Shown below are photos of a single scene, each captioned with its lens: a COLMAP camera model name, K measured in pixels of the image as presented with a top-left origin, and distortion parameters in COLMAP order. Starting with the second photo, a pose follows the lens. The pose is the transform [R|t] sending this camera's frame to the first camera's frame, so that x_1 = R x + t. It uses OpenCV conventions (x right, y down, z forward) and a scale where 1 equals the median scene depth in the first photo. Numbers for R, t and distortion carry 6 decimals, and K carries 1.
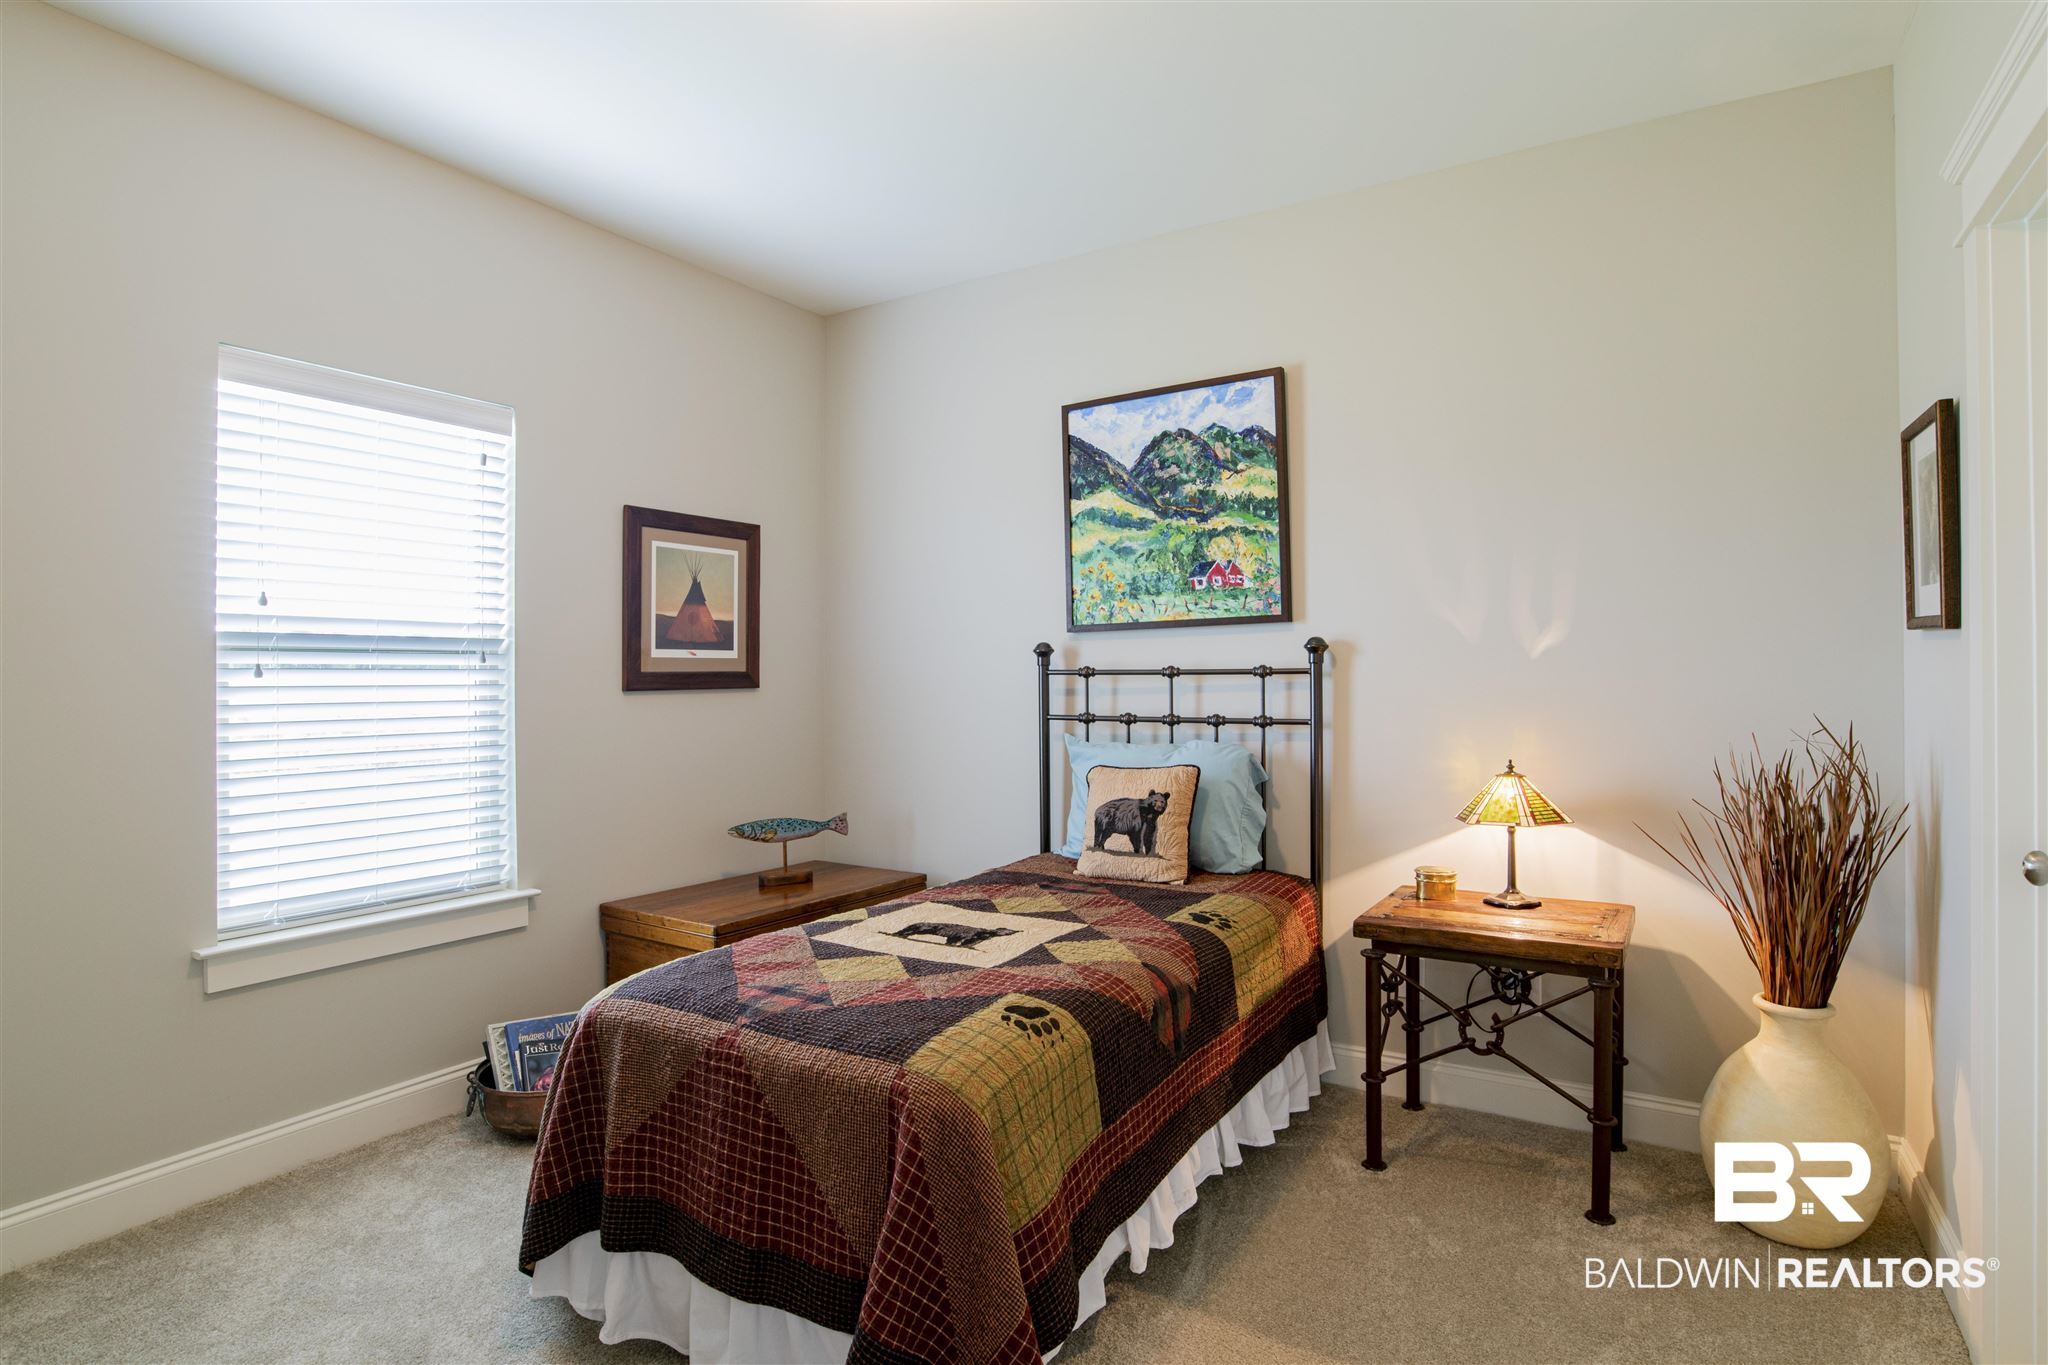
lens RADIAL K [[1044.1, 0, 1036.0], [0, 1044.1, 671.3], [0, 0, 1]] dist [-0.064221, 0.025476]
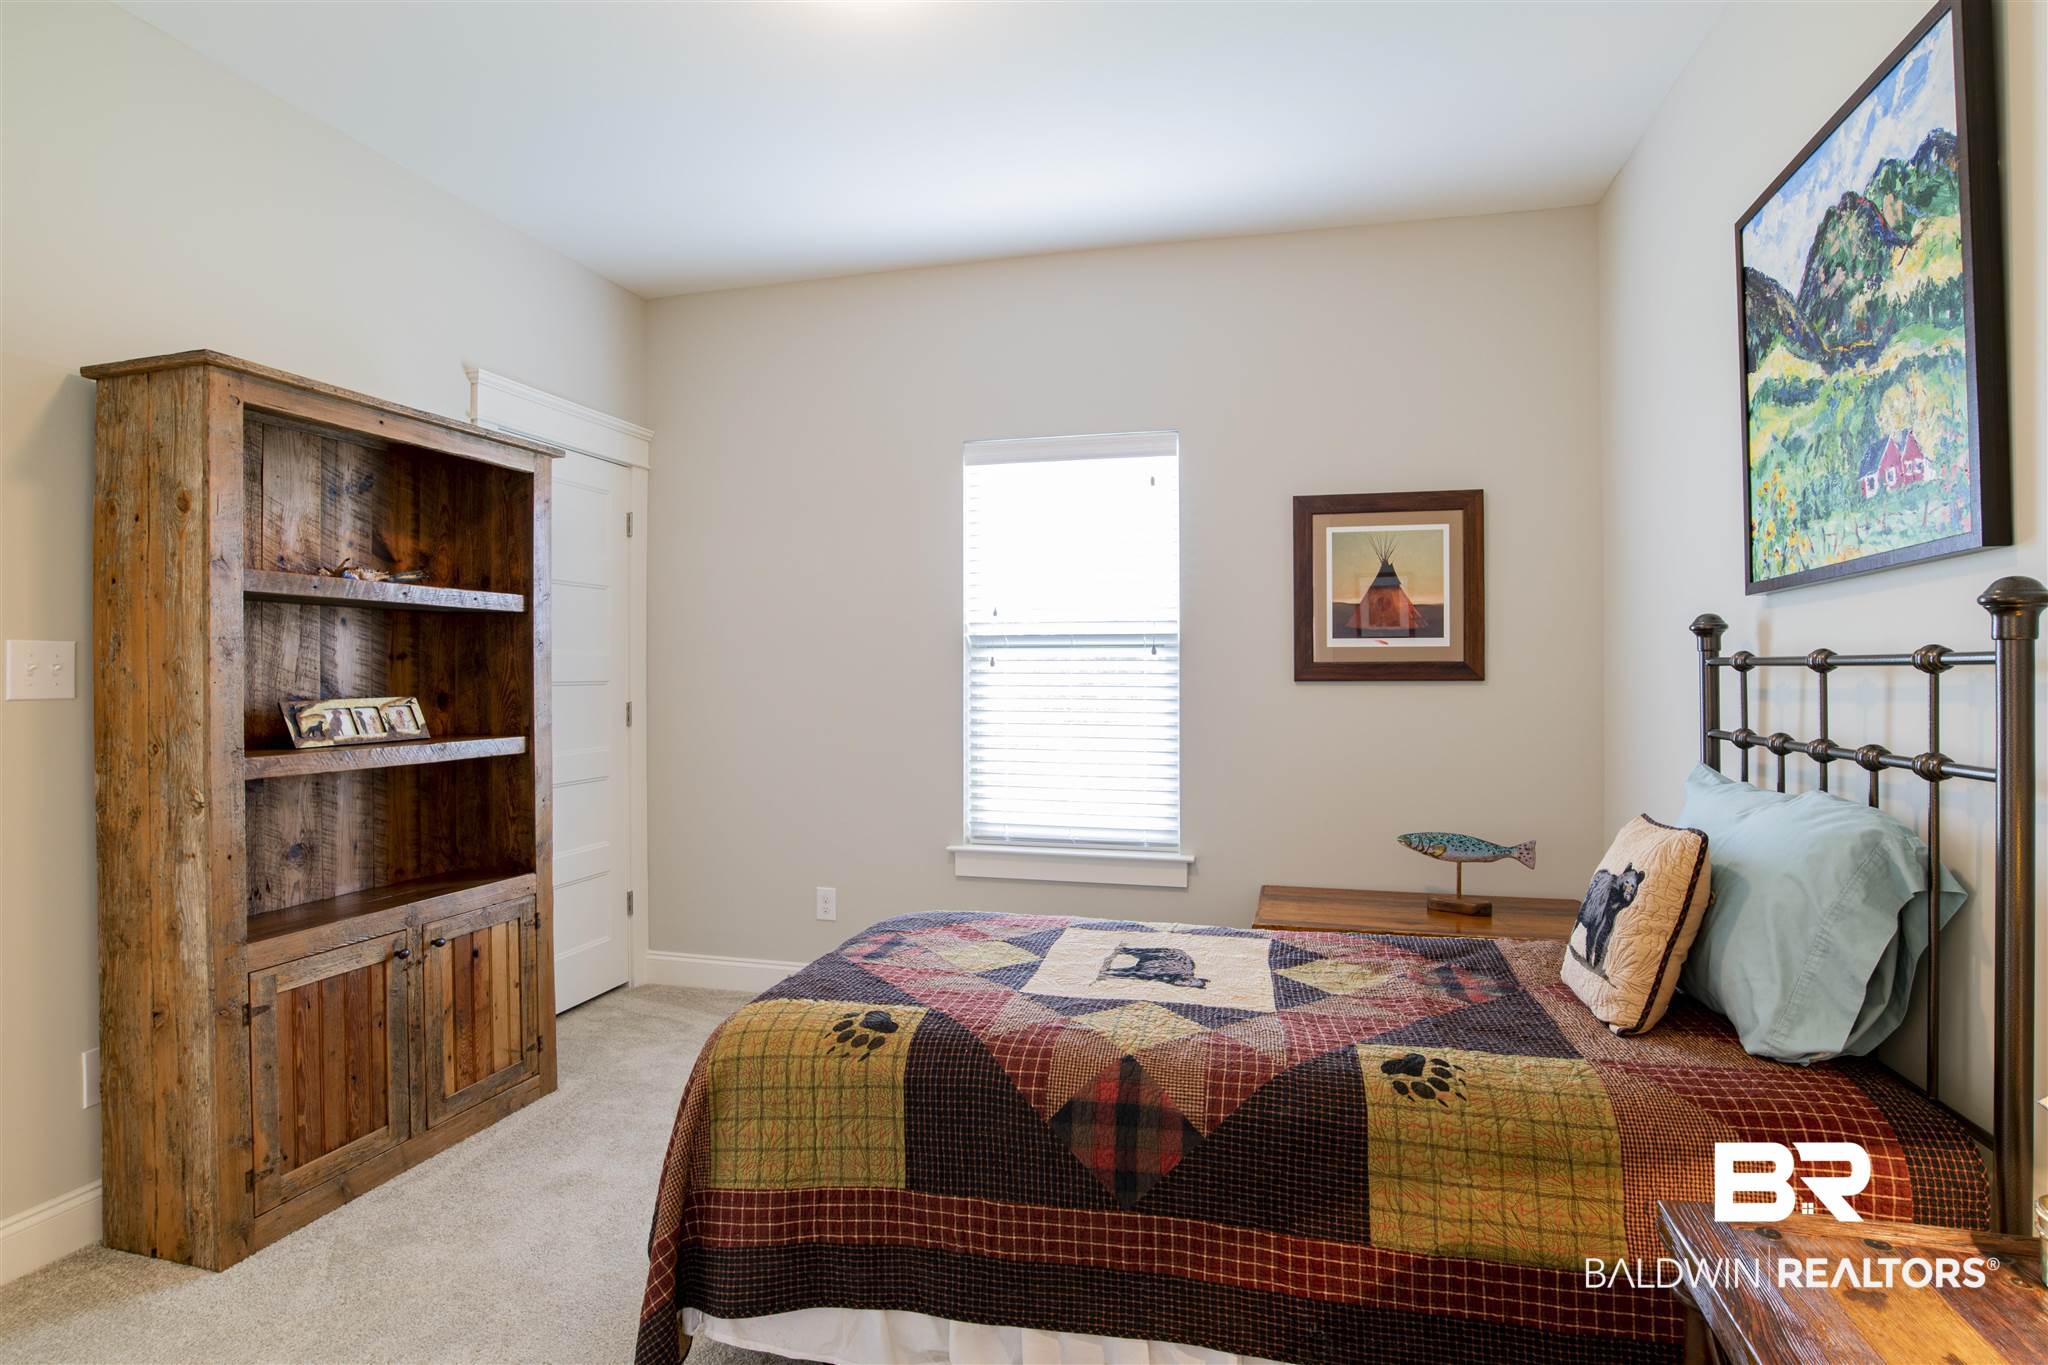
lens RADIAL K [[1044.1, 0, 1036.0], [0, 1044.1, 671.3], [0, 0, 1]] dist [-0.064221, 0.025476]
pose [[0.297898, 0.006638, -0.954574, 0.517730], [0.002055, 0.999969, 0.007595, 0.001366], [0.954595, -0.004224, 0.297876, 0.476136]]
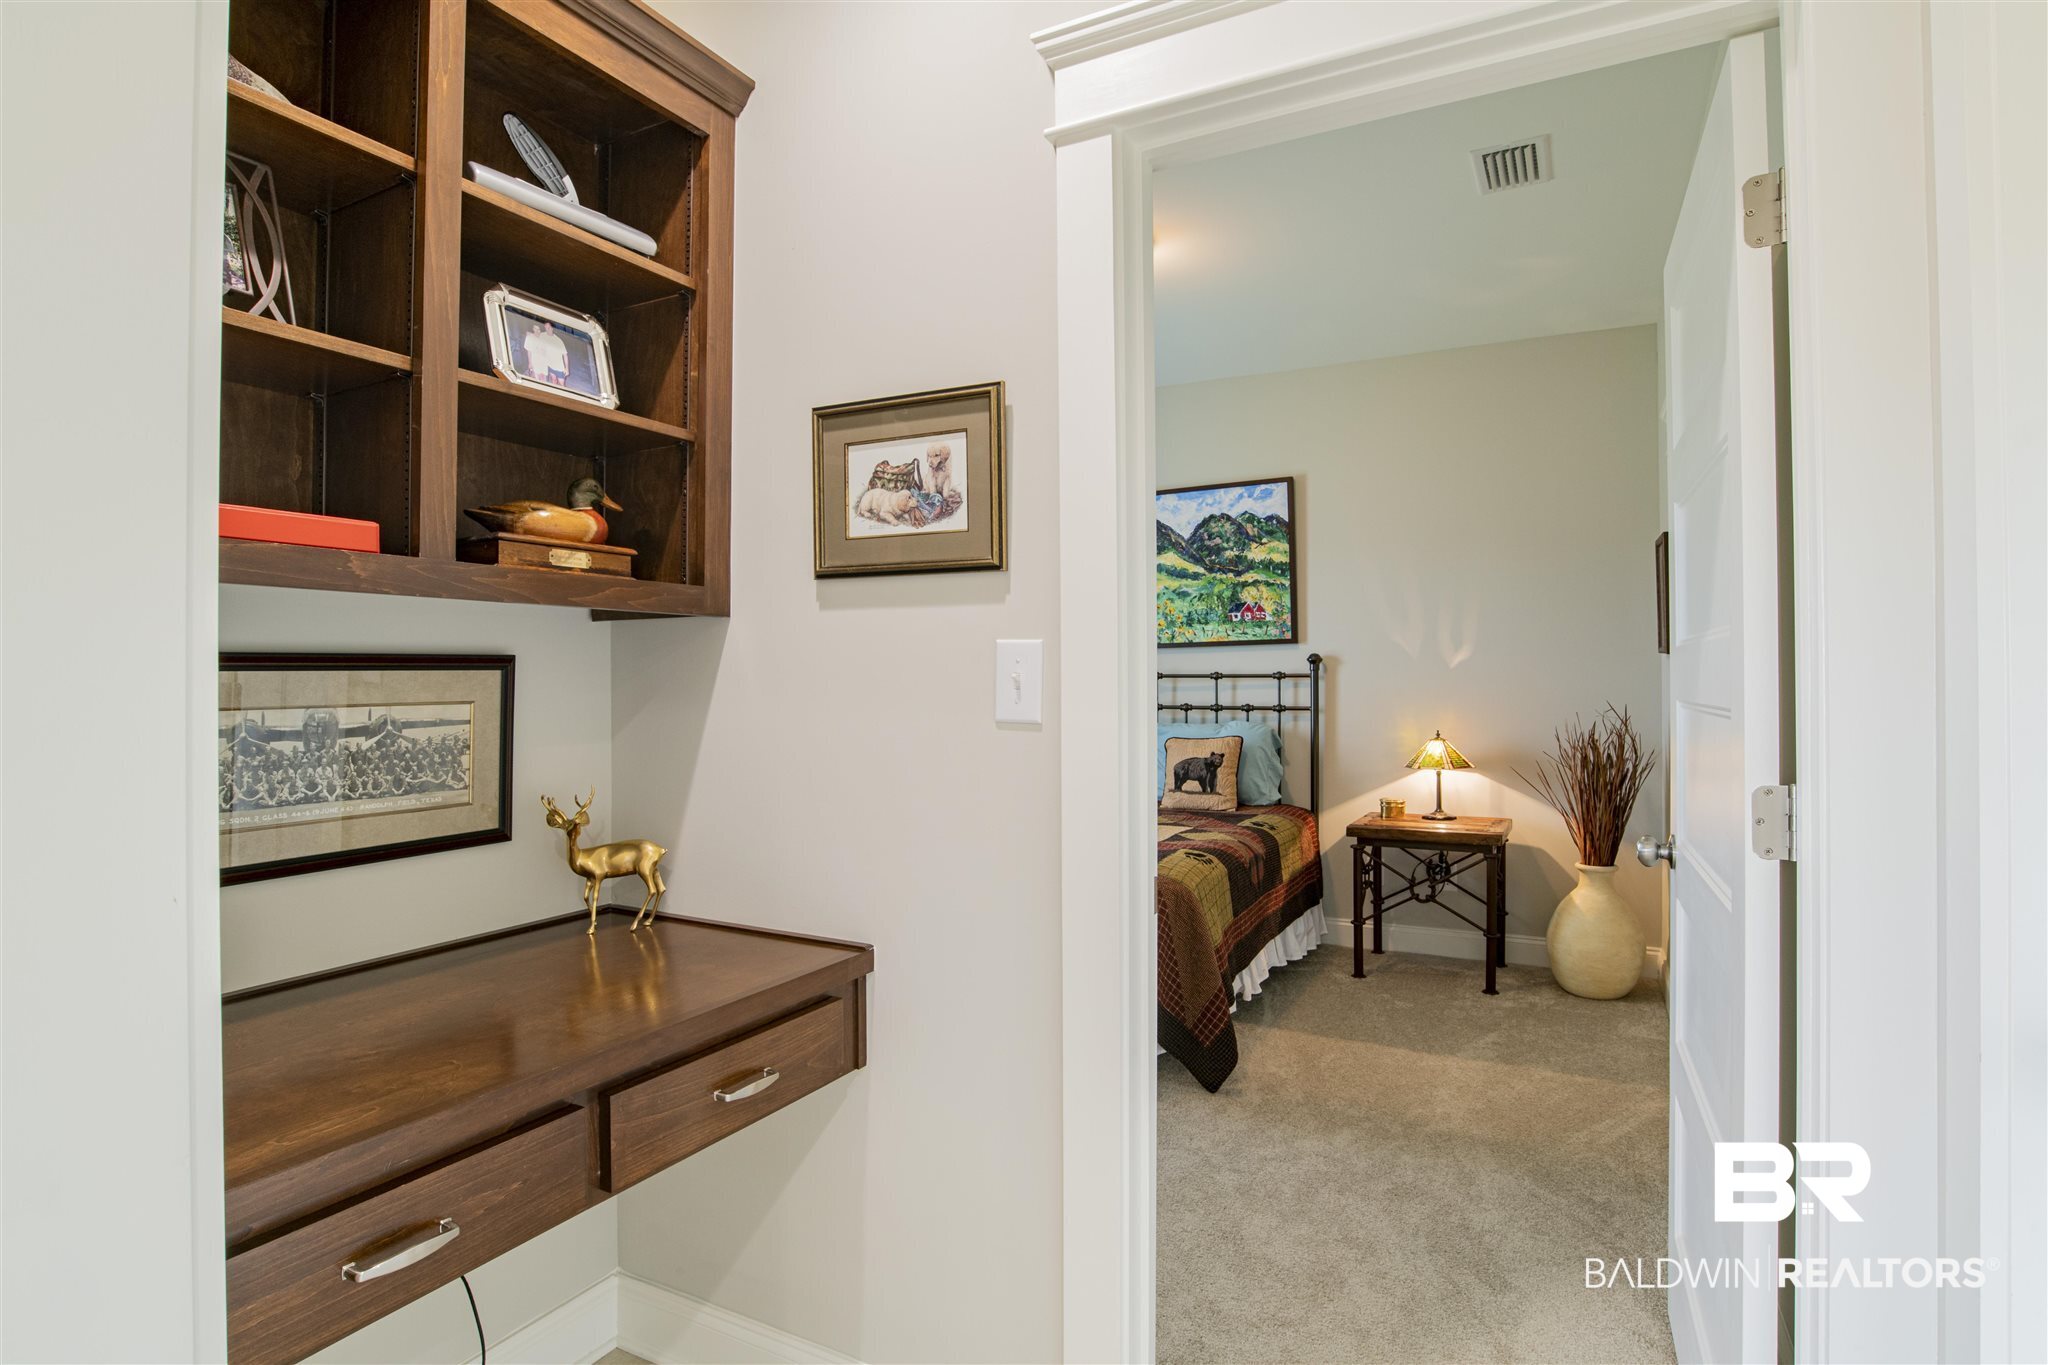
lens RADIAL K [[1044.1, 0, 1036.0], [0, 1044.1, 671.3], [0, 0, 1]] dist [-0.064221, 0.025476]
pose [[0.997298, 0.003610, 0.073371, -0.246199], [-0.003392, 0.999989, -0.003087, -0.000415], [-0.073382, 0.002830, 0.997300, -0.489806]]
